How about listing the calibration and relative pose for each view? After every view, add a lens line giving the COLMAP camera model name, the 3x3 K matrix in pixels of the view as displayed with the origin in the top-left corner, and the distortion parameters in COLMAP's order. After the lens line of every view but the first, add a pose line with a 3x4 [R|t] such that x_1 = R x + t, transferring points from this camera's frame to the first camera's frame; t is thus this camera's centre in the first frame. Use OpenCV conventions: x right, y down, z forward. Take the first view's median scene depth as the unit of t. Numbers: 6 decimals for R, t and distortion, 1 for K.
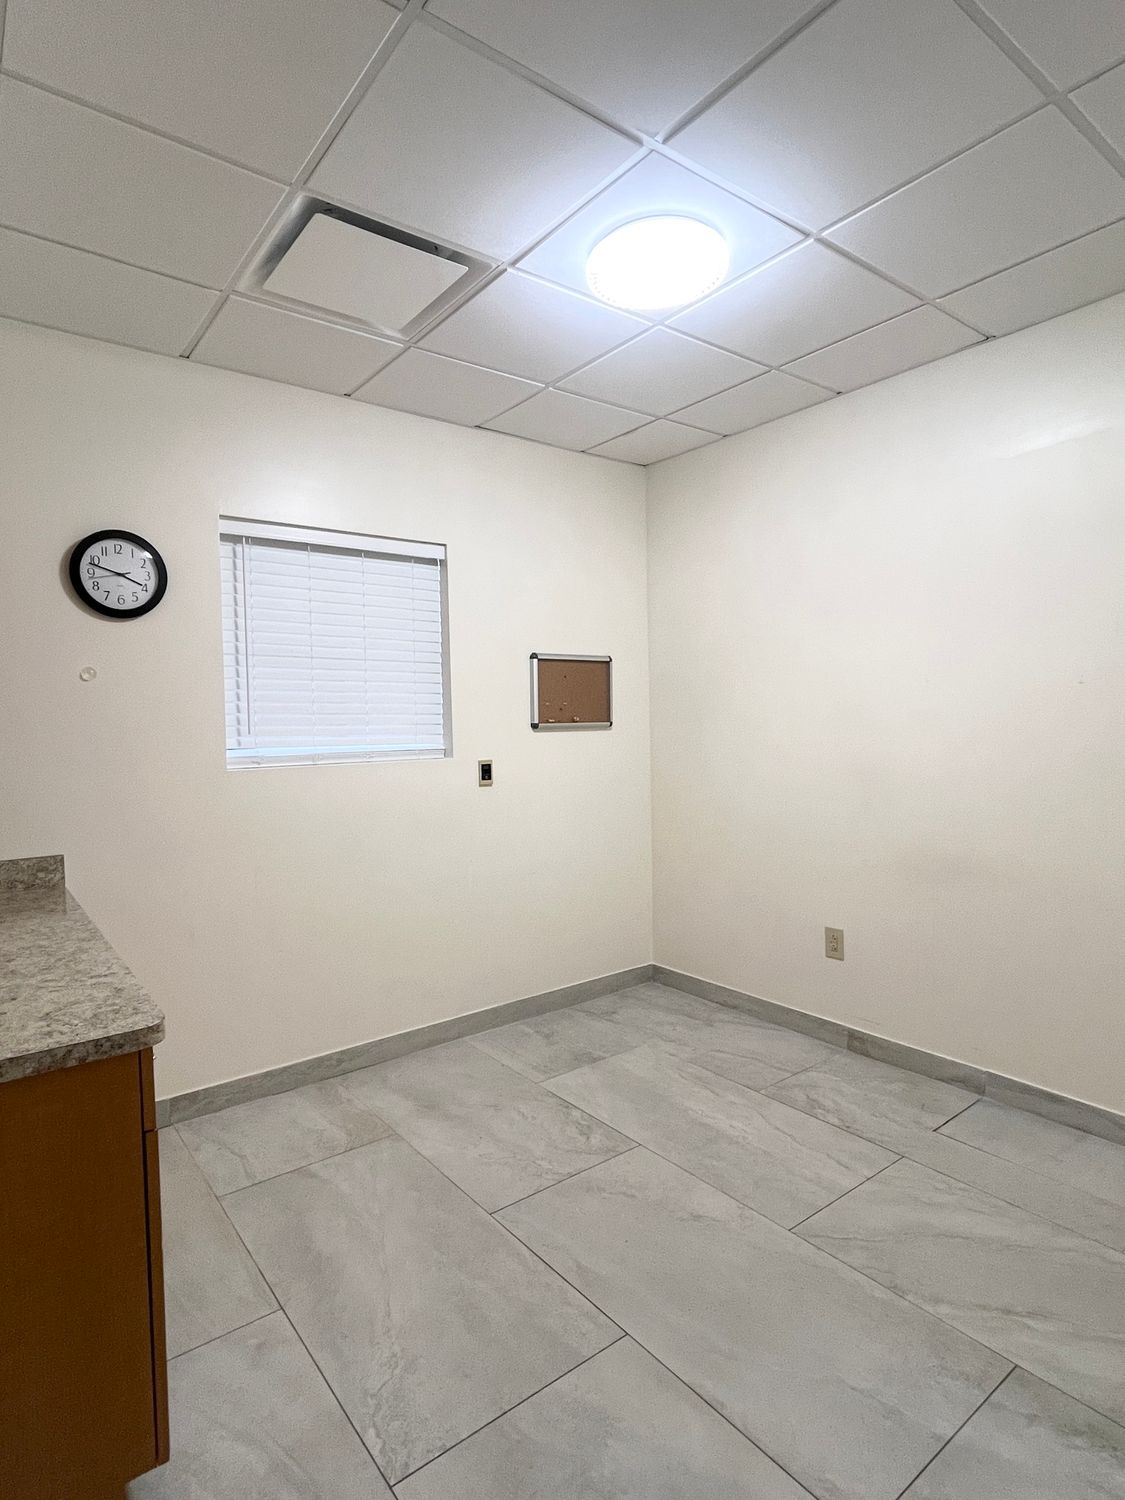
lens RADIAL K [[810.9, 0, 566.7], [0, 810.9, 755.3], [0, 0, 1]] dist [-0.000534, 0.000518]
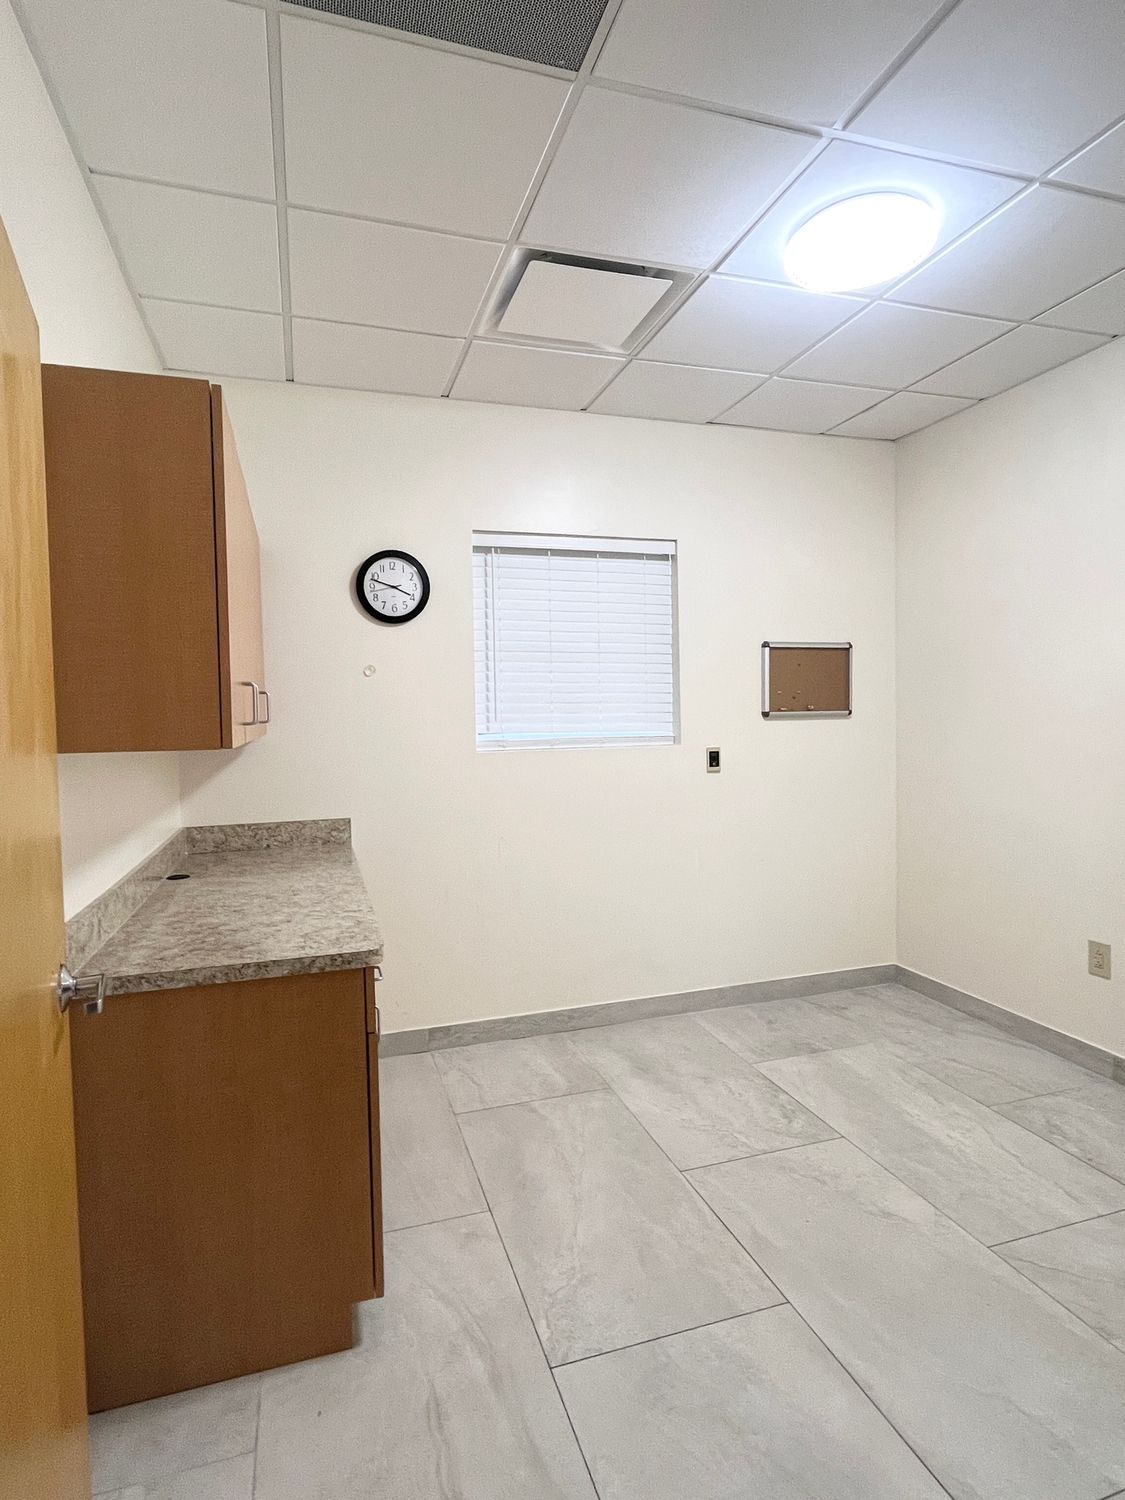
lens RADIAL K [[810.9, 0, 566.7], [0, 810.9, 755.3], [0, 0, 1]] dist [-0.000534, 0.000518]
pose [[0.940112, 0.018592, -0.340359, 0.102830], [-0.014119, 0.999778, 0.015616, 0.003482], [0.340574, -0.009875, 0.940166, -0.042492]]
